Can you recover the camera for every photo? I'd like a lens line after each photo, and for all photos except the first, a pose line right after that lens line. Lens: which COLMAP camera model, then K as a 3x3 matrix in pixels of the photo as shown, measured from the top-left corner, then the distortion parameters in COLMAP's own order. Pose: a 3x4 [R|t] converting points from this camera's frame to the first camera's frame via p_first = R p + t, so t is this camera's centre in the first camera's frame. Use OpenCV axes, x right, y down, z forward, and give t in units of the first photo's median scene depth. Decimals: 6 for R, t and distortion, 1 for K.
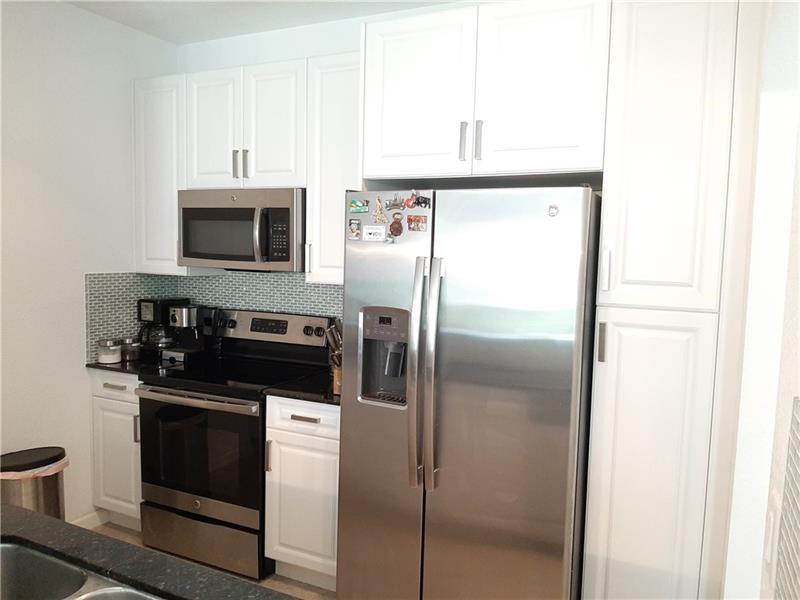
lens RADIAL K [[628.8, 0, 403.9], [0, 628.8, 303.4], [0, 0, 1]] dist [0.050211, -0.095056]
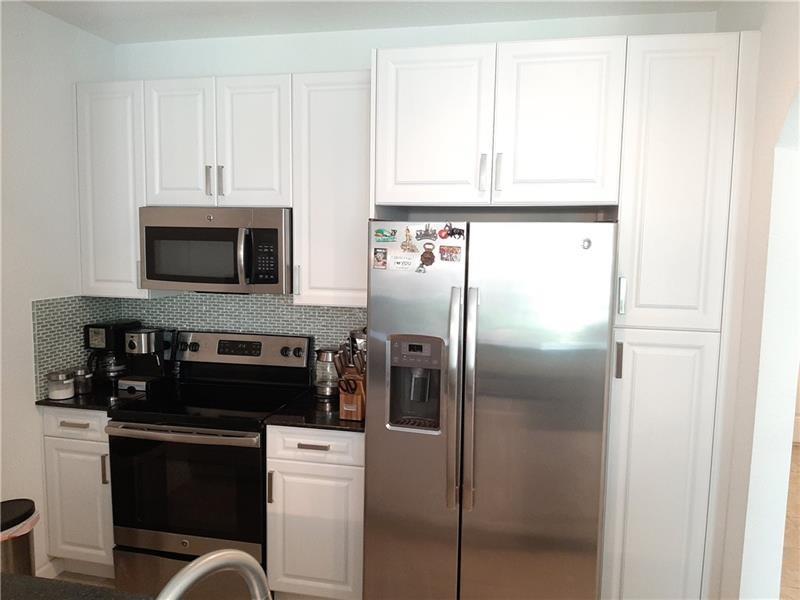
lens RADIAL K [[628.8, 0, 404.6], [0, 628.8, 305.2], [0, 0, 1]] dist [0.050211, -0.095056]
pose [[0.972109, -0.034173, 0.232026, -0.225113], [0.028774, 0.999232, 0.026616, -0.055923], [-0.232758, -0.019197, 0.972345, 0.014031]]
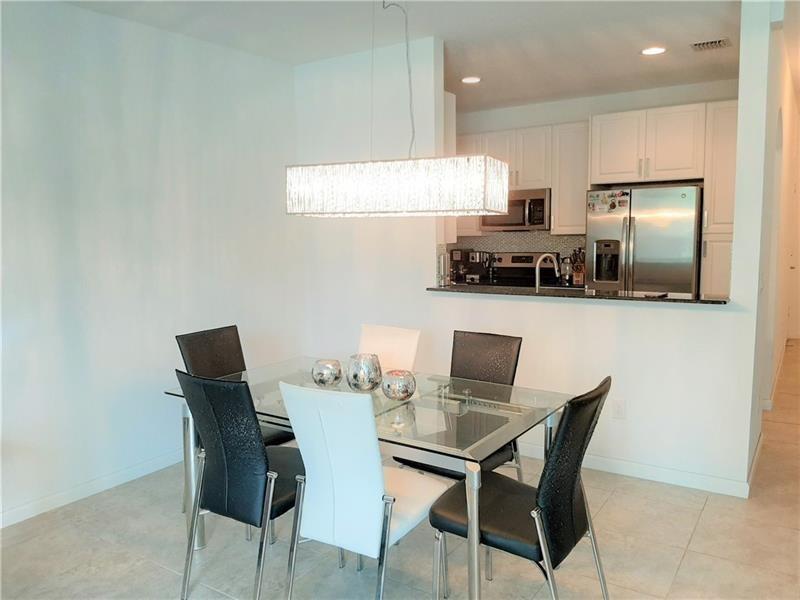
lens RADIAL K [[628.8, 0, 405.6], [0, 628.8, 313.0], [0, 0, 1]] dist [0.050211, -0.095056]
pose [[0.991525, -0.028976, -0.126642, -0.390304], [0.035313, 0.998219, 0.048090, 0.111593], [0.125023, -0.052155, 0.990782, -1.164529]]
